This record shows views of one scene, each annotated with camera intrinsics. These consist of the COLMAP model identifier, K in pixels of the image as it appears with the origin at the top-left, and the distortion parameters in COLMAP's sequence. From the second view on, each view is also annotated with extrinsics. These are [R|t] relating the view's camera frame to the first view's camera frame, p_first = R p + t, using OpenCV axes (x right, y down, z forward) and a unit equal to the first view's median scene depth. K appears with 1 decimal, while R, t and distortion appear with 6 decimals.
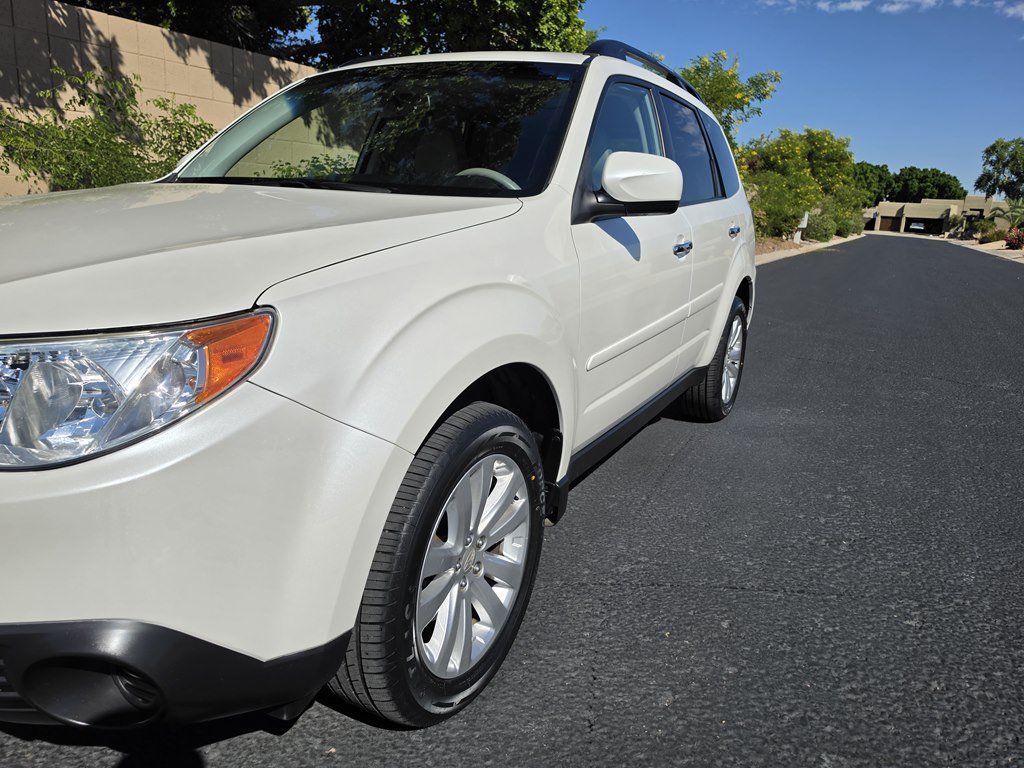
lens RADIAL K [[743.9, 0, 515.7], [0, 743.9, 384.0], [0, 0, 1]] dist [0.049039, -0.059020]
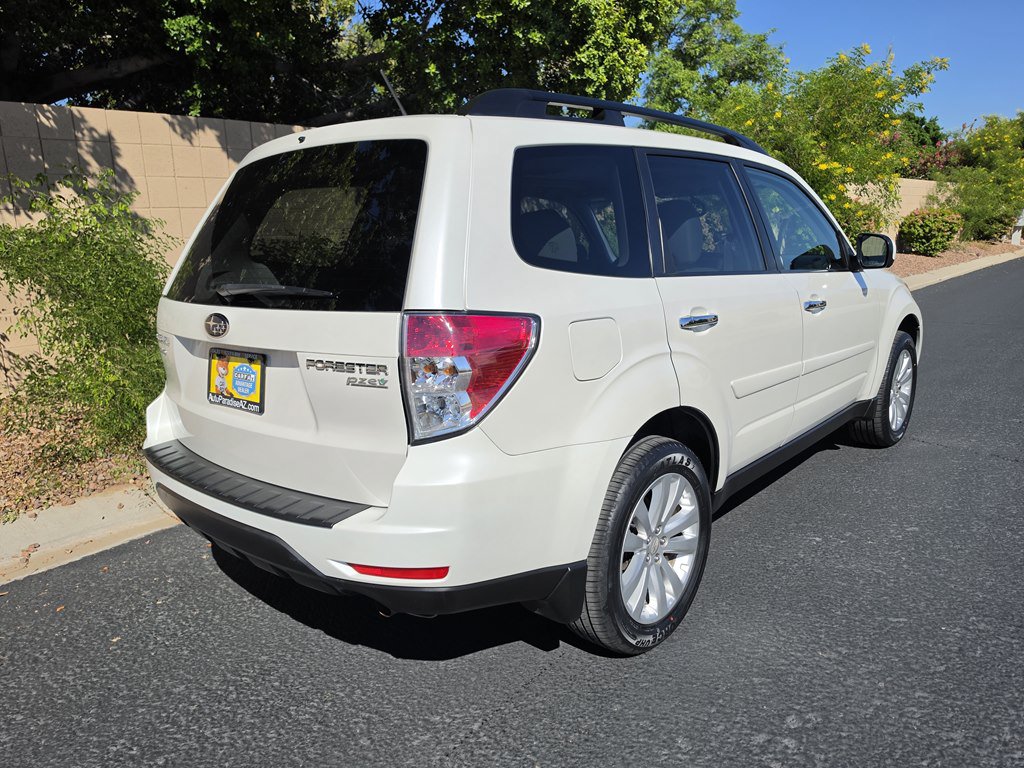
lens RADIAL K [[743.9, 0, 515.7], [0, 743.9, 384.0], [0, 0, 1]] dist [0.049039, -0.059020]
pose [[0.966536, -0.026040, -0.255207, 0.241995], [0.019059, 0.999374, -0.029789, -0.089589], [0.255823, 0.023928, 0.966427, 0.188833]]
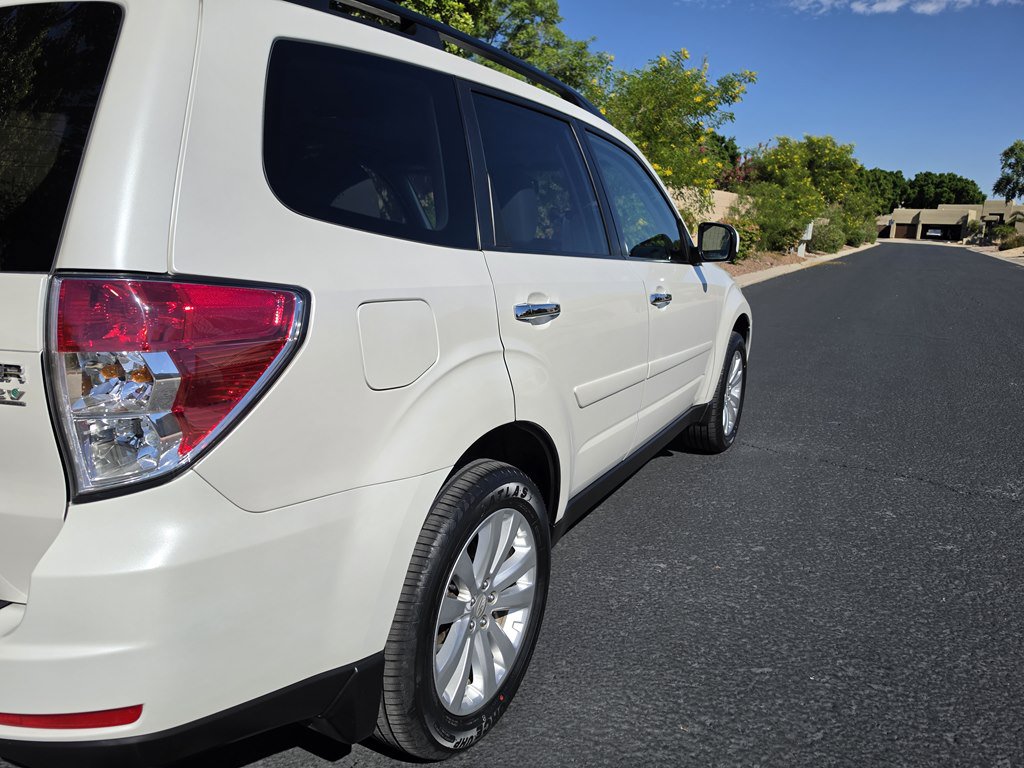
lens RADIAL K [[743.9, 0, 515.7], [0, 743.9, 384.0], [0, 0, 1]] dist [0.049039, -0.059020]
pose [[0.999469, -0.020556, -0.025288, 0.230896], [0.020051, 0.999598, -0.020055, -0.098813], [0.025690, 0.019538, 0.999479, 0.321023]]
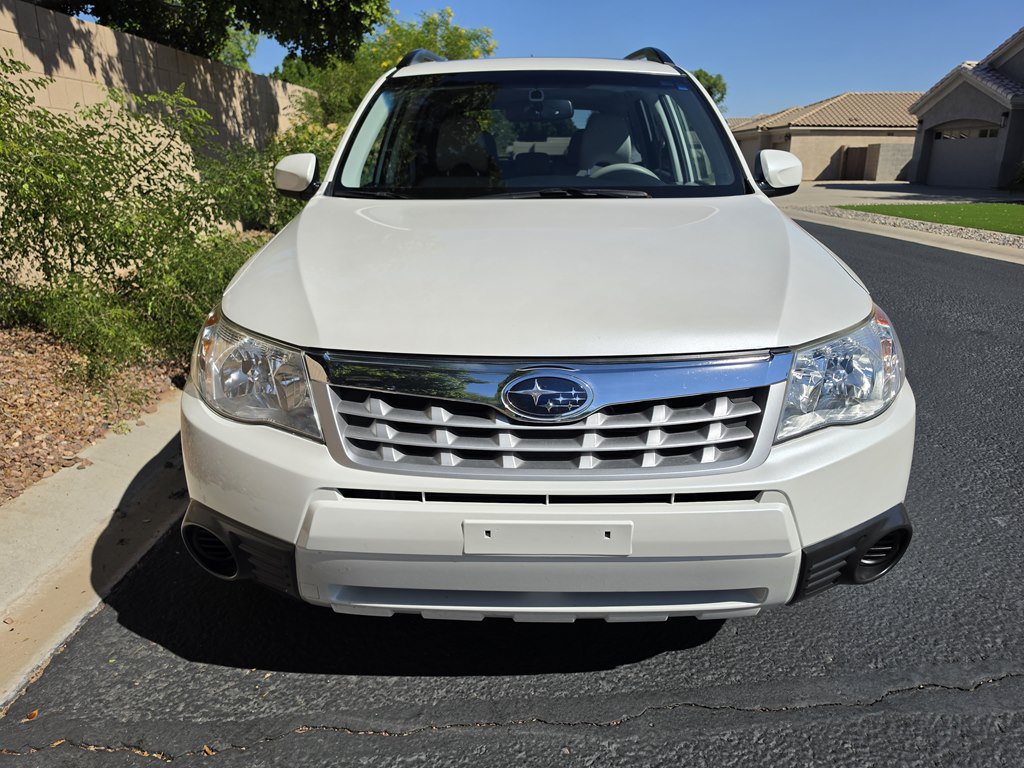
lens RADIAL K [[743.9, 0, 515.7], [0, 743.9, 384.0], [0, 0, 1]] dist [0.049039, -0.059020]
pose [[0.888394, -0.175576, 0.424180, -0.381738], [0.145002, 0.983992, 0.103603, -0.044148], [-0.435580, -0.030533, 0.899632, -0.011636]]
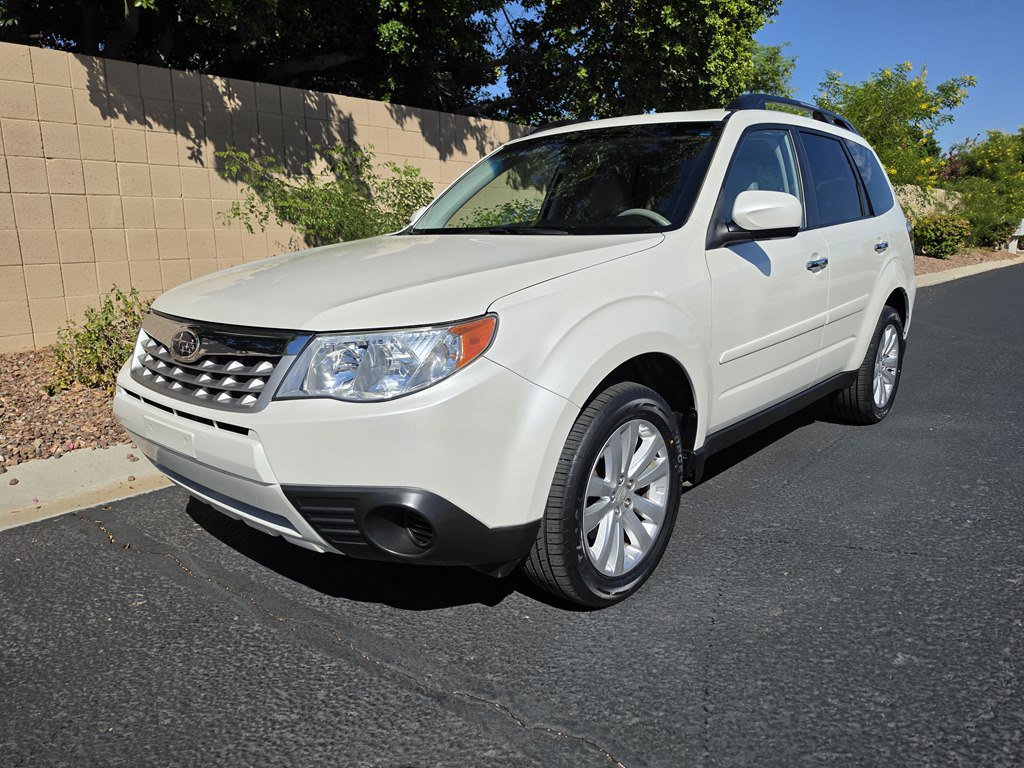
lens RADIAL K [[743.9, 0, 515.7], [0, 743.9, 384.0], [0, 0, 1]] dist [0.049039, -0.059020]
pose [[0.971999, -0.001245, -0.234983, 0.023958], [-0.006417, 0.999472, -0.031838, 0.024785], [0.234898, 0.032454, 0.971478, -0.134250]]
